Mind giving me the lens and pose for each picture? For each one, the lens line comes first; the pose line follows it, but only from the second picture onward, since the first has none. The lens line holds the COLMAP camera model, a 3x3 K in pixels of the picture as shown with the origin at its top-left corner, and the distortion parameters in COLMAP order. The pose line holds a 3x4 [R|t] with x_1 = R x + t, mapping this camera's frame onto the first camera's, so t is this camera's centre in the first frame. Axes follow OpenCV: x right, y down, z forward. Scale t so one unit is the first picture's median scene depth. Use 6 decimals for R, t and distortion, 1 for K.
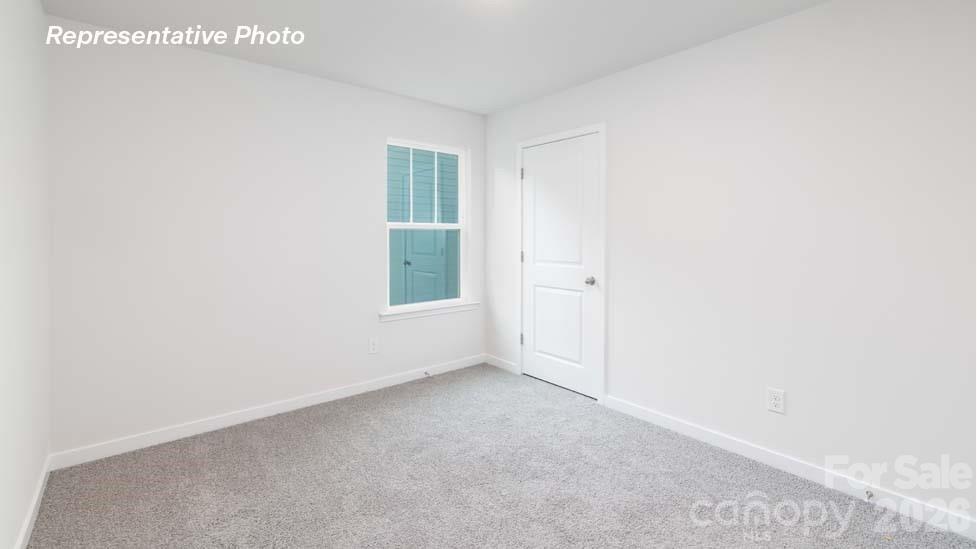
lens RADIAL K [[424.1, 0, 486.6], [0, 424.1, 273.8], [0, 0, 1]] dist [-0.001584, -0.000171]
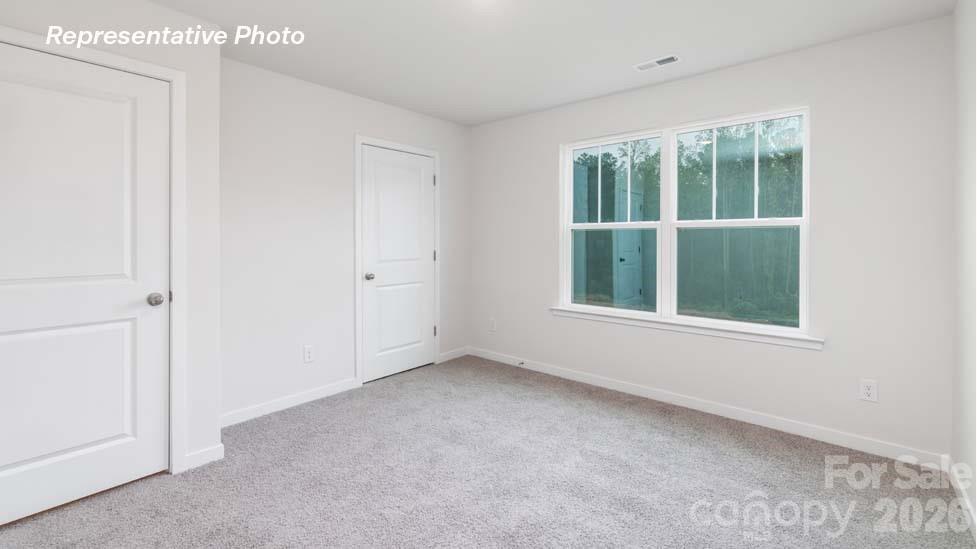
lens RADIAL K [[424.1, 0, 486.6], [0, 424.1, 273.8], [0, 0, 1]] dist [-0.001584, -0.000171]
pose [[0.193821, 0.084231, -0.977414, 0.725334], [-0.084684, 0.994025, 0.068870, -0.049792], [0.977375, 0.069423, 0.199796, 0.561377]]
